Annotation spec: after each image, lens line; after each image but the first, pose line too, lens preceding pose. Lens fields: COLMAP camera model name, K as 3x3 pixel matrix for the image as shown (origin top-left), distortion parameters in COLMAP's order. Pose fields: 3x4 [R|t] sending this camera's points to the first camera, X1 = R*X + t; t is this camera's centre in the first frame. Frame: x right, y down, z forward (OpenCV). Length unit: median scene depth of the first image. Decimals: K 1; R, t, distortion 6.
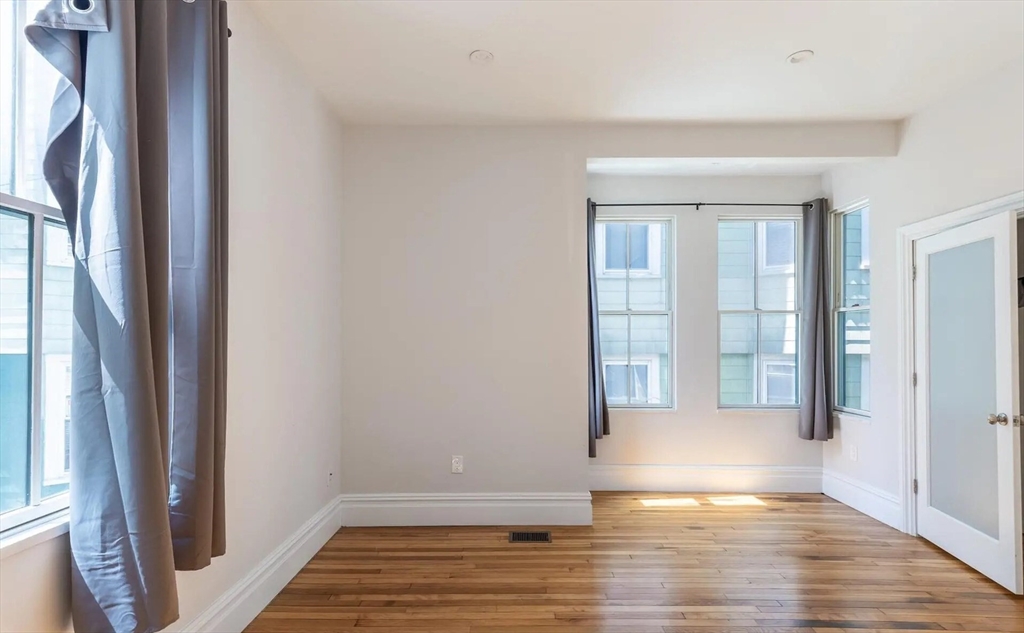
lens RADIAL K [[476.8, 0, 514.6], [0, 476.8, 330.4], [0, 0, 1]] dist [-0.000301, -0.000103]
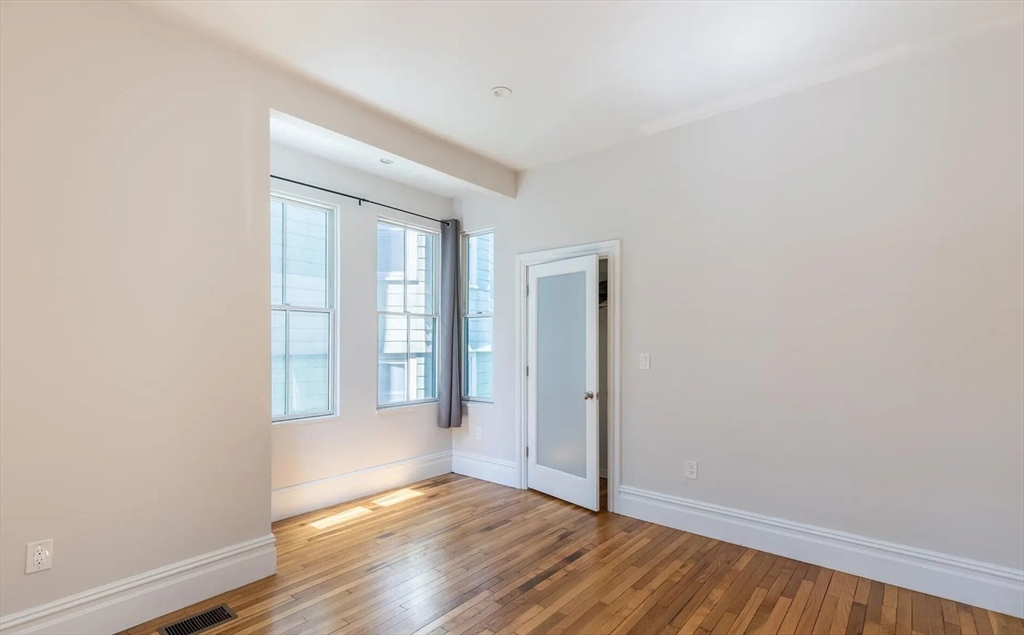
lens RADIAL K [[471.4, 0, 512.3], [0, 471.4, 336.9], [0, 0, 1]] dist [0.002590, -0.001089]
pose [[0.643713, 0.007810, 0.765227, -0.167887], [-0.018033, 0.999825, 0.004966, 0.002030], [-0.765054, -0.016996, 0.643741, 0.171841]]
